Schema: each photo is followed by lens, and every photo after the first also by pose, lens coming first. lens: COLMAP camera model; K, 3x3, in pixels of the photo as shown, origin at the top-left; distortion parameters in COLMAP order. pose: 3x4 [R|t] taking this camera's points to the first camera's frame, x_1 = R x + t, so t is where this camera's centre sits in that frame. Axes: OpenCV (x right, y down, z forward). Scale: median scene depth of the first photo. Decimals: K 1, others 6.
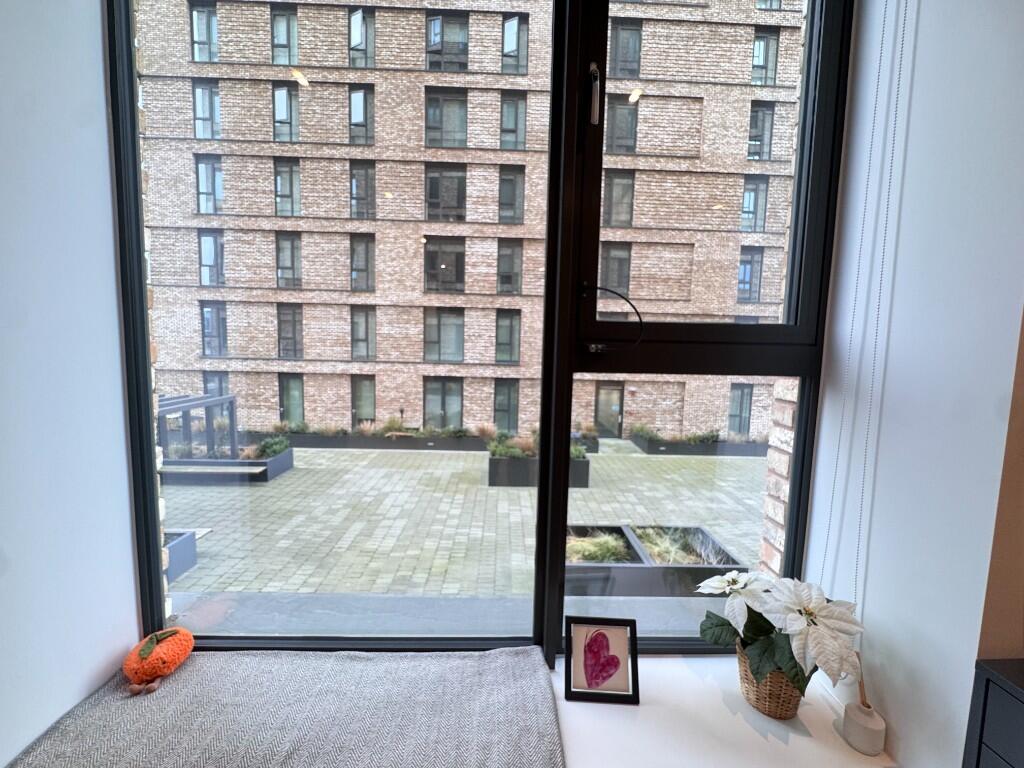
lens RADIAL K [[411.5, 0, 513.9], [0, 411.5, 382.5], [0, 0, 1]] dist [-0.000200, -0.000128]
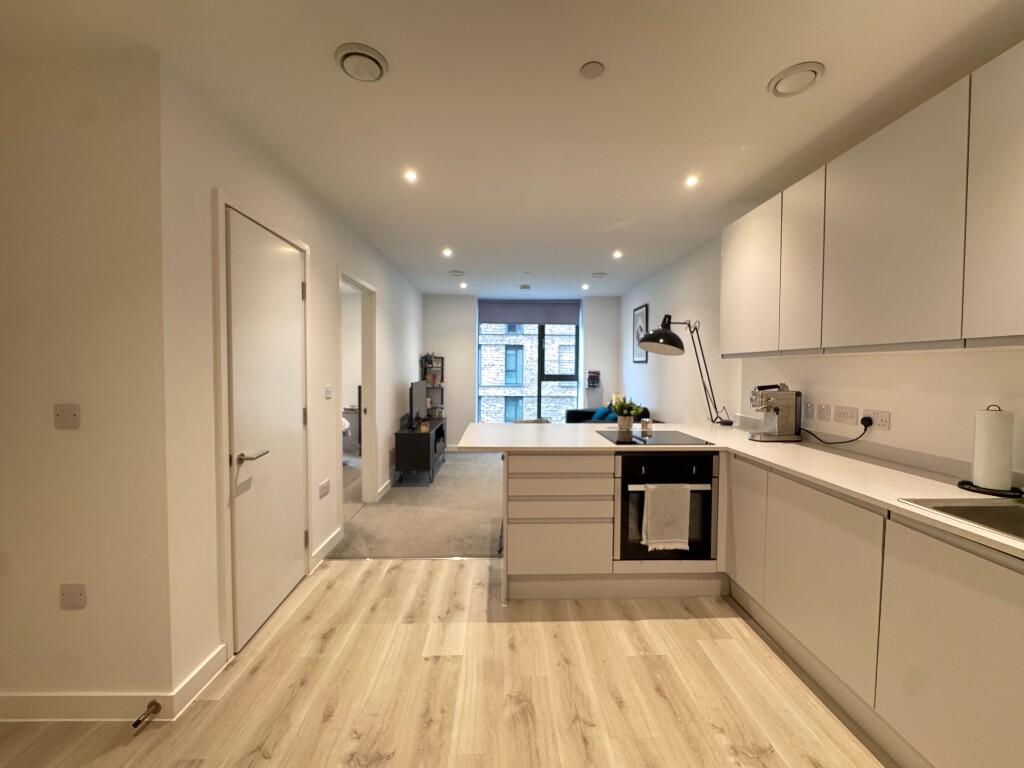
lens RADIAL K [[411.5, 0, 512.8], [0, 411.5, 376.0], [0, 0, 1]] dist [-0.000200, -0.000128]
pose [[0.999808, -0.019611, -0.000202, -0.019970], [0.019545, 0.997190, -0.072313, 0.022028], [0.001620, 0.072295, 0.997382, -0.350543]]
